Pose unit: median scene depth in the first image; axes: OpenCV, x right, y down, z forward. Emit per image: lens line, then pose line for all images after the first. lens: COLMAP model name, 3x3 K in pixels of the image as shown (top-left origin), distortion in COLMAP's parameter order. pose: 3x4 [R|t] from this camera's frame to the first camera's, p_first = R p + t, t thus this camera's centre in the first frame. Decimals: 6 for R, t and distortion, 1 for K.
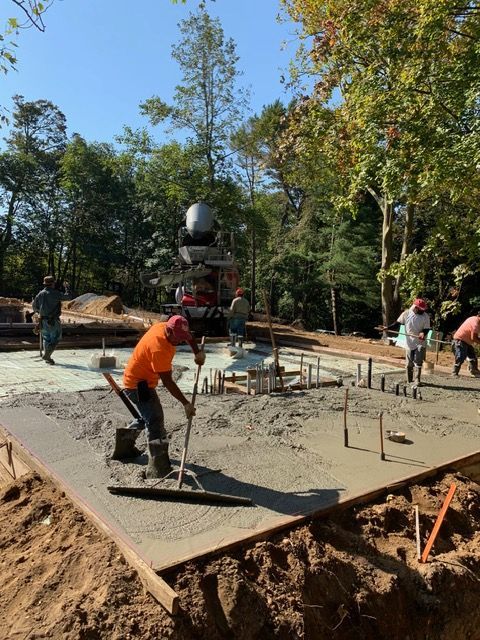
lens RADIAL K [[479.9, 0, 240.0], [0, 479.9, 320.0], [0, 0, 1]] dist [0.010181, -0.002025]
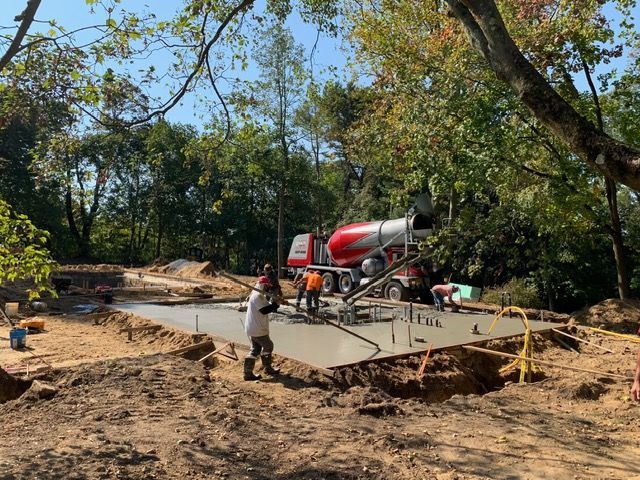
lens RADIAL K [[479.9, 0, 320.0], [0, 479.9, 240.0], [0, 0, 1]] dist [0.010181, -0.002025]
pose [[0.999202, -0.014849, 0.037071, -0.021707], [0.017827, 0.996525, -0.081360, -0.001918], [-0.035734, 0.081956, 0.995995, -0.142032]]
